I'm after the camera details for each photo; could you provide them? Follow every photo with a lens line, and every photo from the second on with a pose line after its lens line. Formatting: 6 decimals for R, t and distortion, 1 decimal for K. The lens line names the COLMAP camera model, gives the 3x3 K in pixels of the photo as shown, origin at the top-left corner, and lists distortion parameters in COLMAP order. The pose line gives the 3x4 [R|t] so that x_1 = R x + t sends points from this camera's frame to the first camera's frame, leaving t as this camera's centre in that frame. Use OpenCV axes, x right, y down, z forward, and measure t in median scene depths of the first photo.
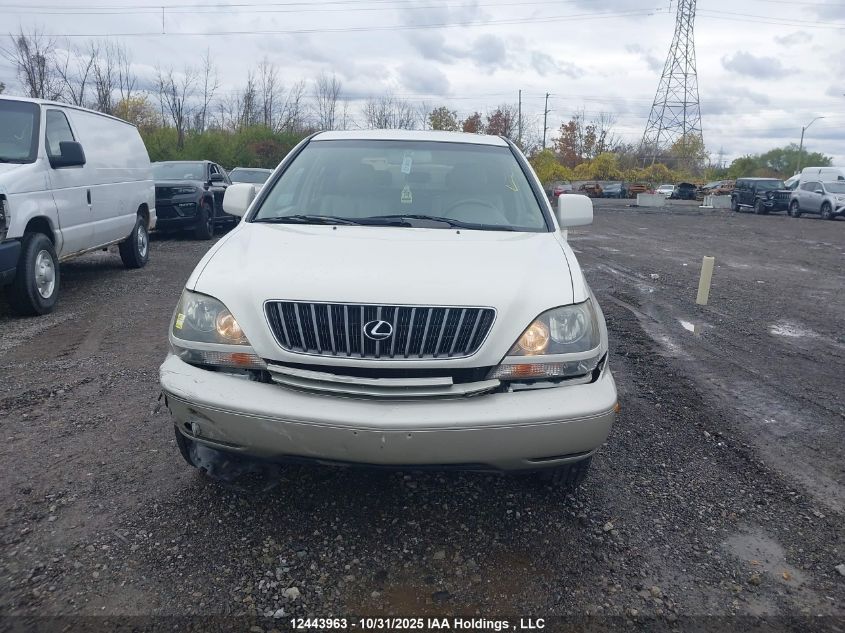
lens RADIAL K [[640.1, 0, 451.5], [0, 640.1, 316.5], [0, 0, 1]] dist [0.005581, -0.009597]
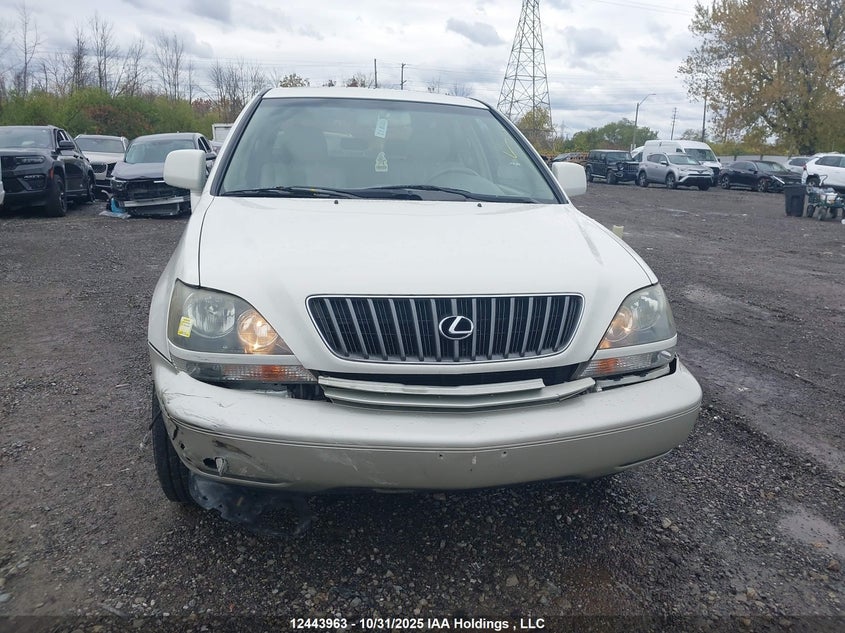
lens RADIAL K [[640.1, 0, 451.5], [0, 640.1, 316.5], [0, 0, 1]] dist [0.005581, -0.009597]
pose [[0.979121, -0.046210, 0.197954, -0.242818], [0.037575, 0.998180, 0.047158, -0.027132], [-0.199773, -0.038735, 0.979076, 0.173833]]
